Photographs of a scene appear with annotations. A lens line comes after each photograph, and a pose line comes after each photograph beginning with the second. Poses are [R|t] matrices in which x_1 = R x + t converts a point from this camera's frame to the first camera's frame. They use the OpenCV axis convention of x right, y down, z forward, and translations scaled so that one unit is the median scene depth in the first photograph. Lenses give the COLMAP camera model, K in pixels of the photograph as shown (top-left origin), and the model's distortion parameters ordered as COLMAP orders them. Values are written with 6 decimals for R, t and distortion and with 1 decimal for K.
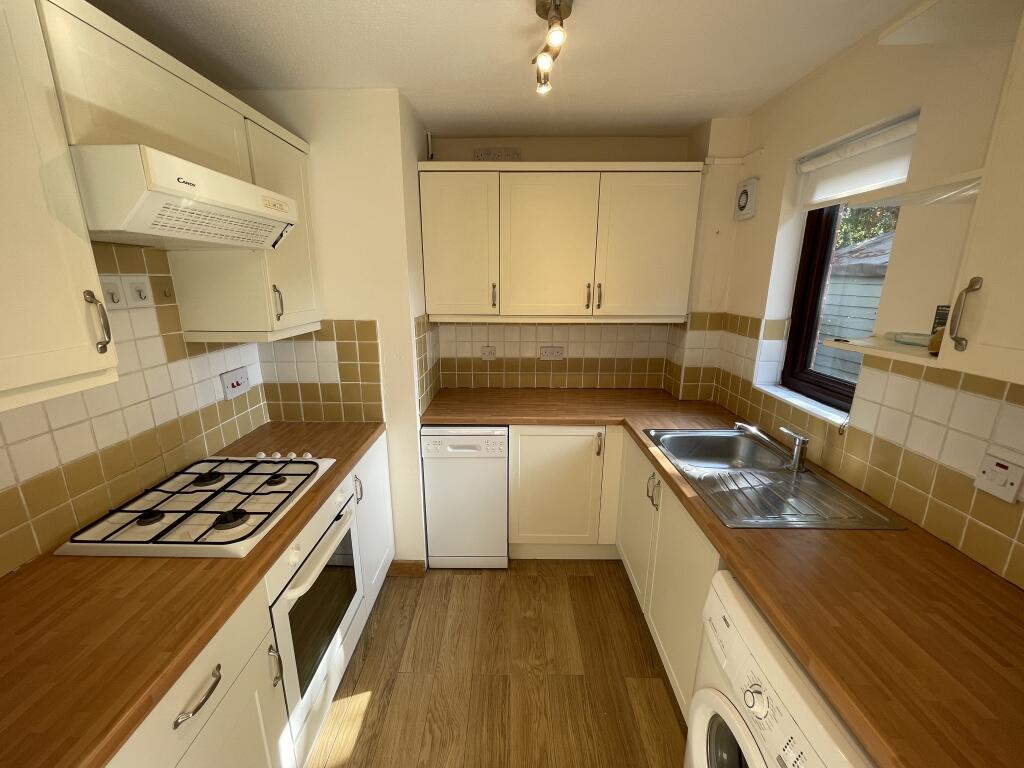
lens RADIAL K [[415.5, 0, 505.8], [0, 415.5, 386.2], [0, 0, 1]] dist [0.007427, -0.002545]
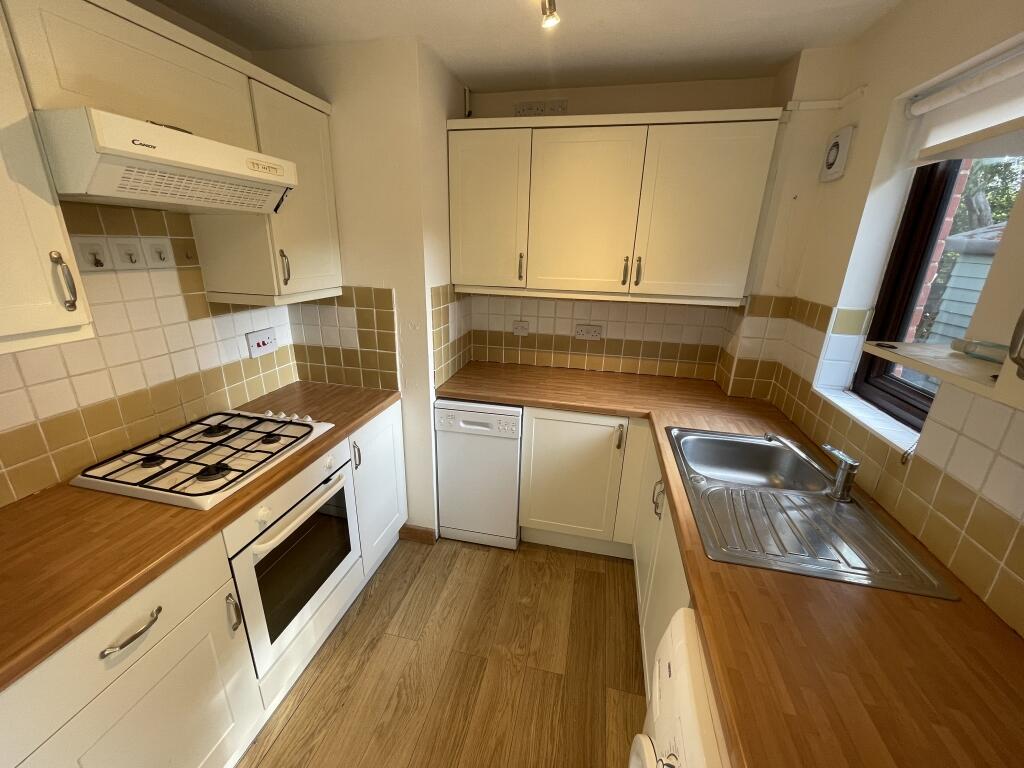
lens RADIAL K [[415.5, 0, 505.8], [0, 415.5, 386.2], [0, 0, 1]] dist [0.007427, -0.002545]
pose [[0.977019, 0.088900, -0.193730, 0.164094], [-0.075013, 0.994136, 0.077890, -0.025060], [0.199518, -0.061568, 0.977958, 0.073173]]
